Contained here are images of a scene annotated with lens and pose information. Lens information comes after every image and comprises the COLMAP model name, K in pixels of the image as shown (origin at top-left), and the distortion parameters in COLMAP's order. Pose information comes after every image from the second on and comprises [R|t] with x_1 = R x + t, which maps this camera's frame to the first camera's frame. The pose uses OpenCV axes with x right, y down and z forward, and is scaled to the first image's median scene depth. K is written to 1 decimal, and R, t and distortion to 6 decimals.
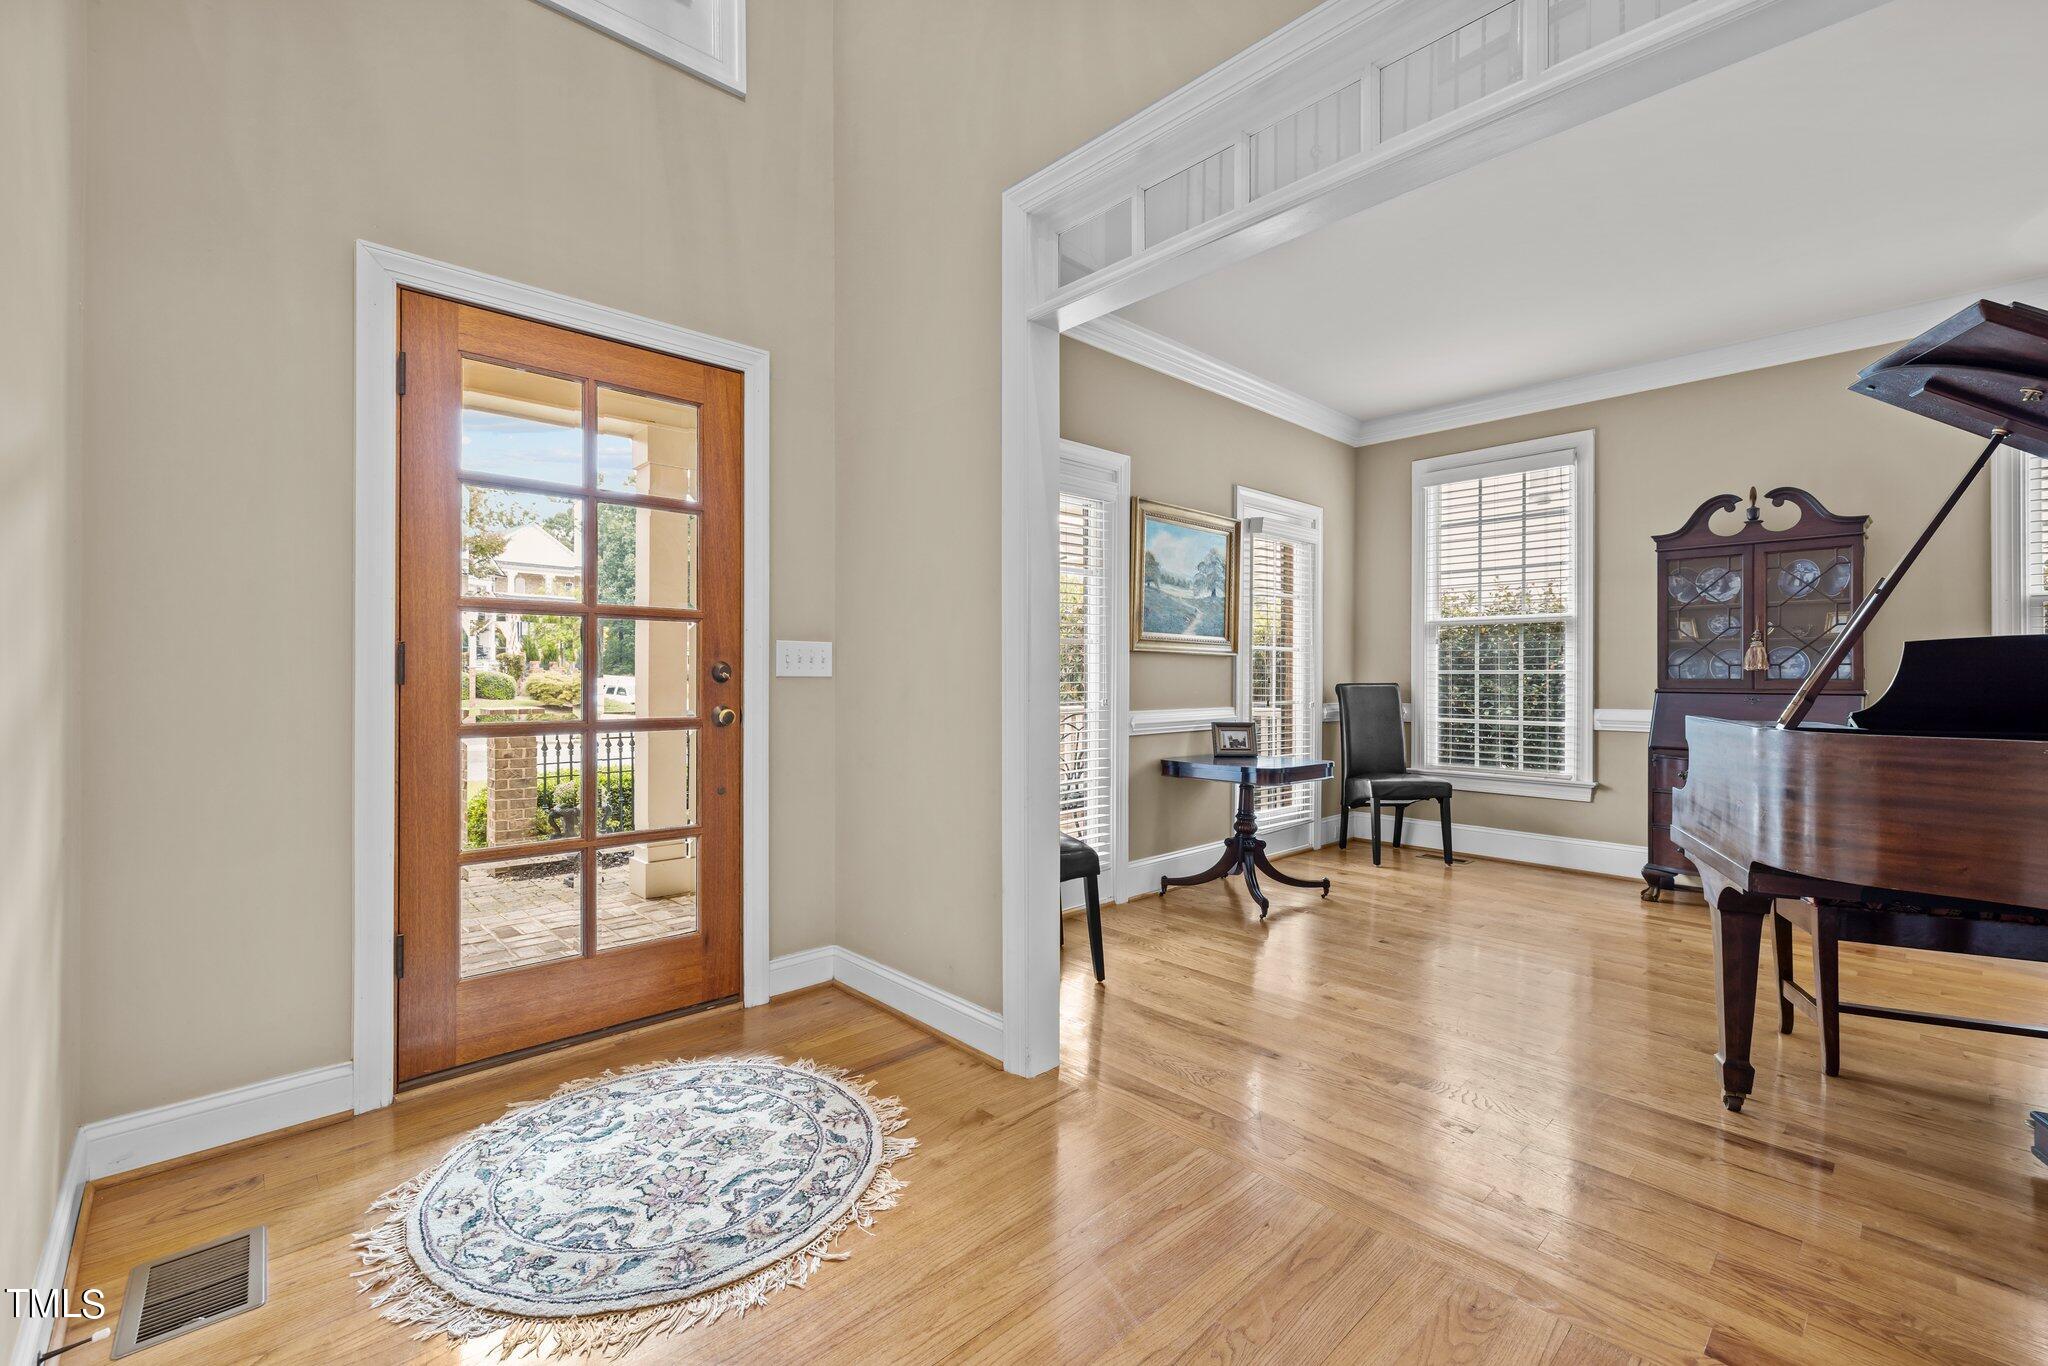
lens RADIAL K [[856.8, 0, 1011.9], [0, 856.8, 680.7], [0, 0, 1]] dist [0.001904, 0.000069]
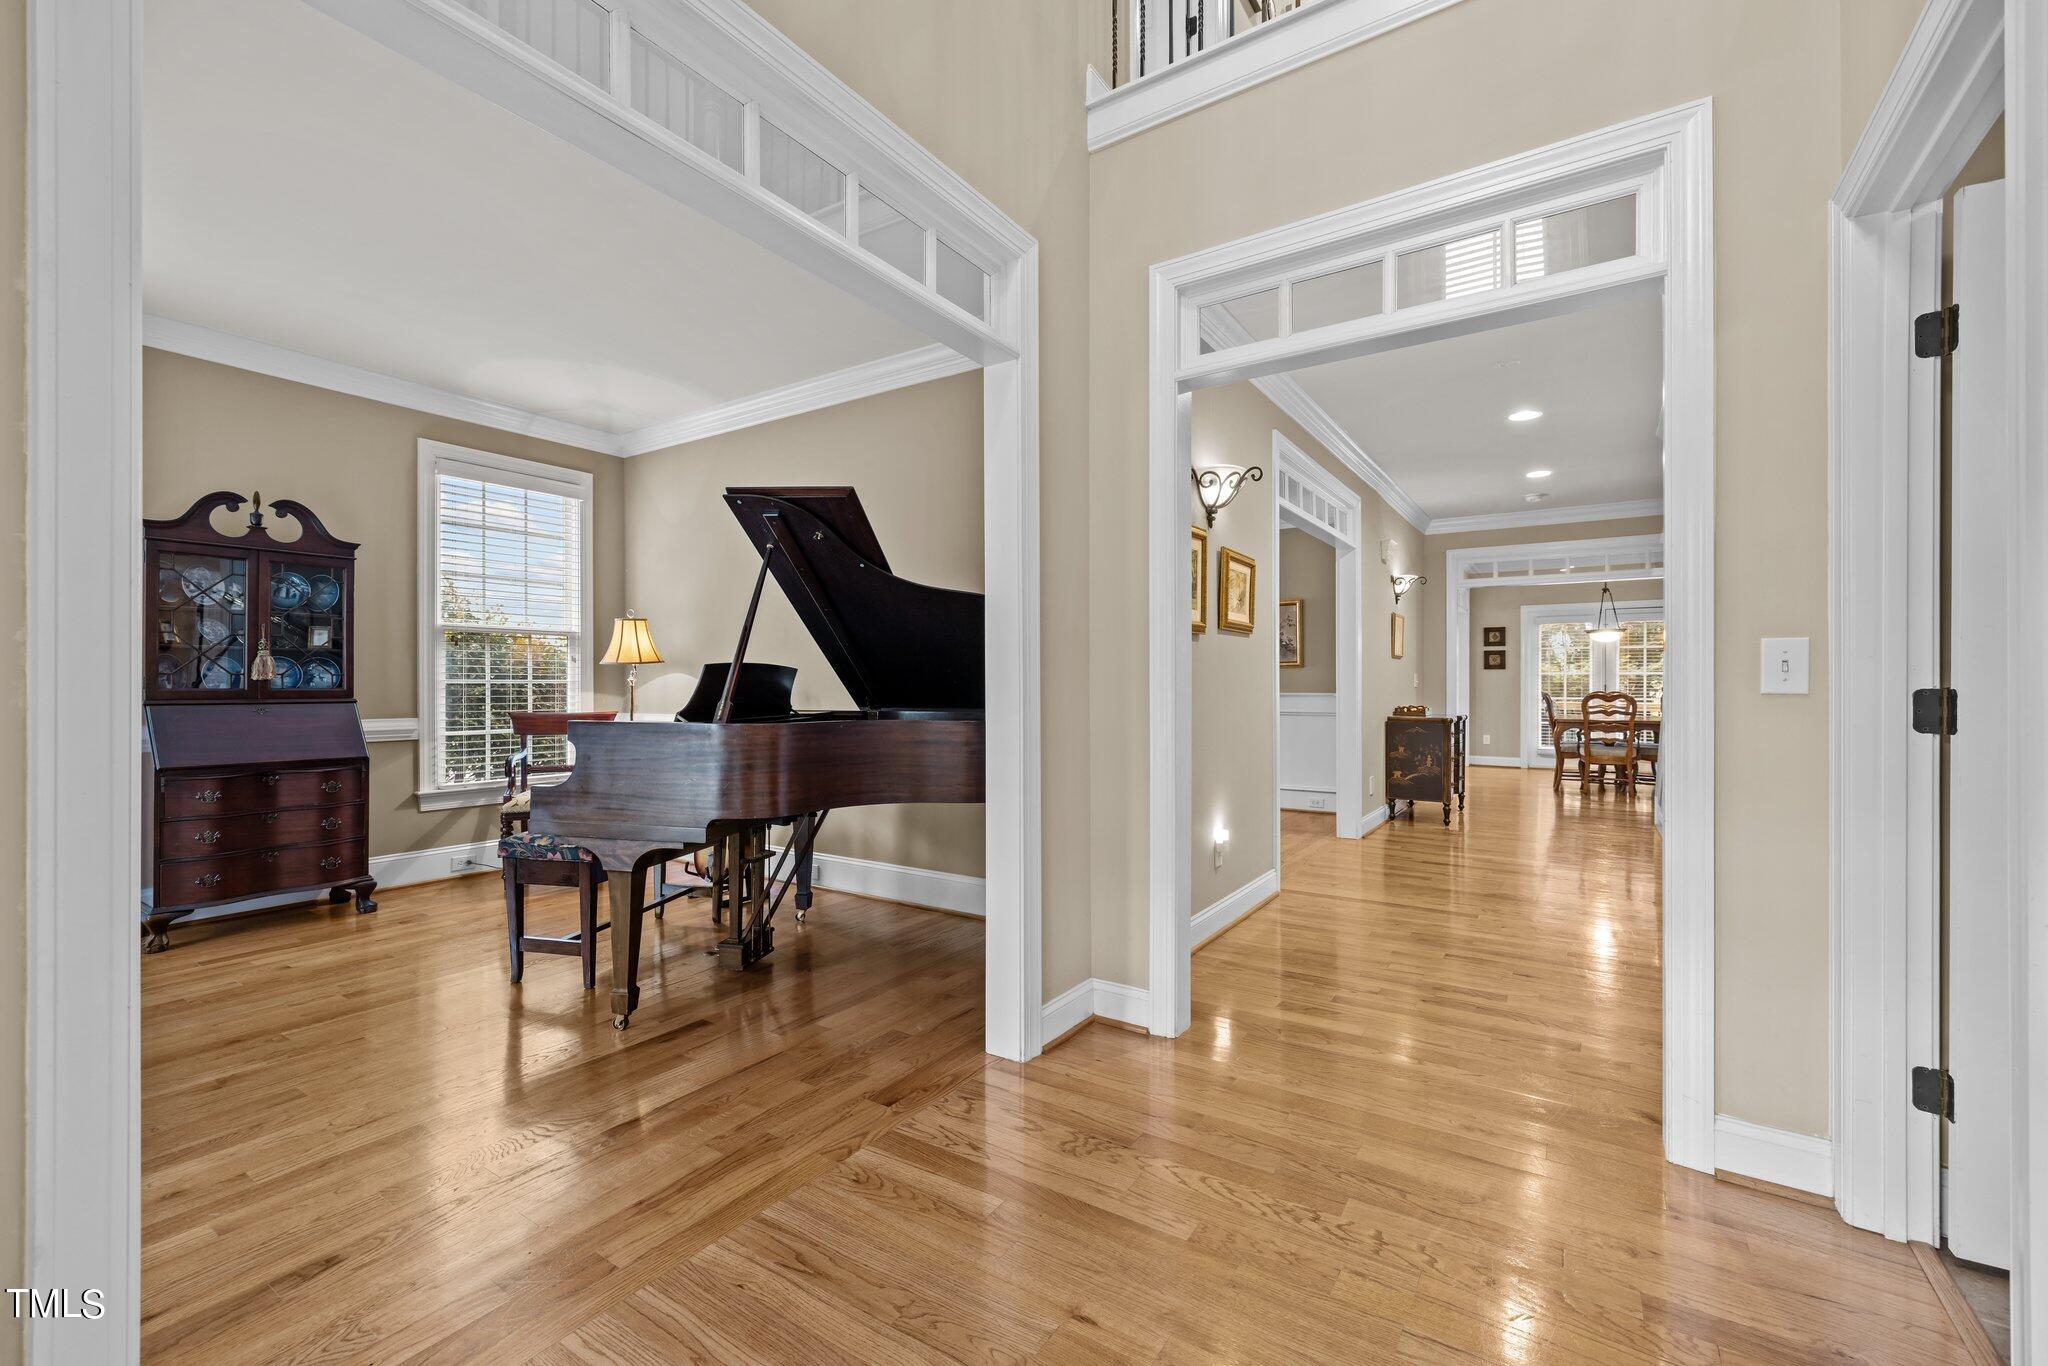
lens RADIAL K [[856.8, 0, 1011.9], [0, 856.8, 680.7], [0, 0, 1]] dist [0.001904, 0.000069]
pose [[-0.233035, 0.011655, 0.972399, -0.278699], [0.005691, 0.999927, -0.010622, 0.003506], [-0.972452, 0.003058, -0.233084, 0.396969]]
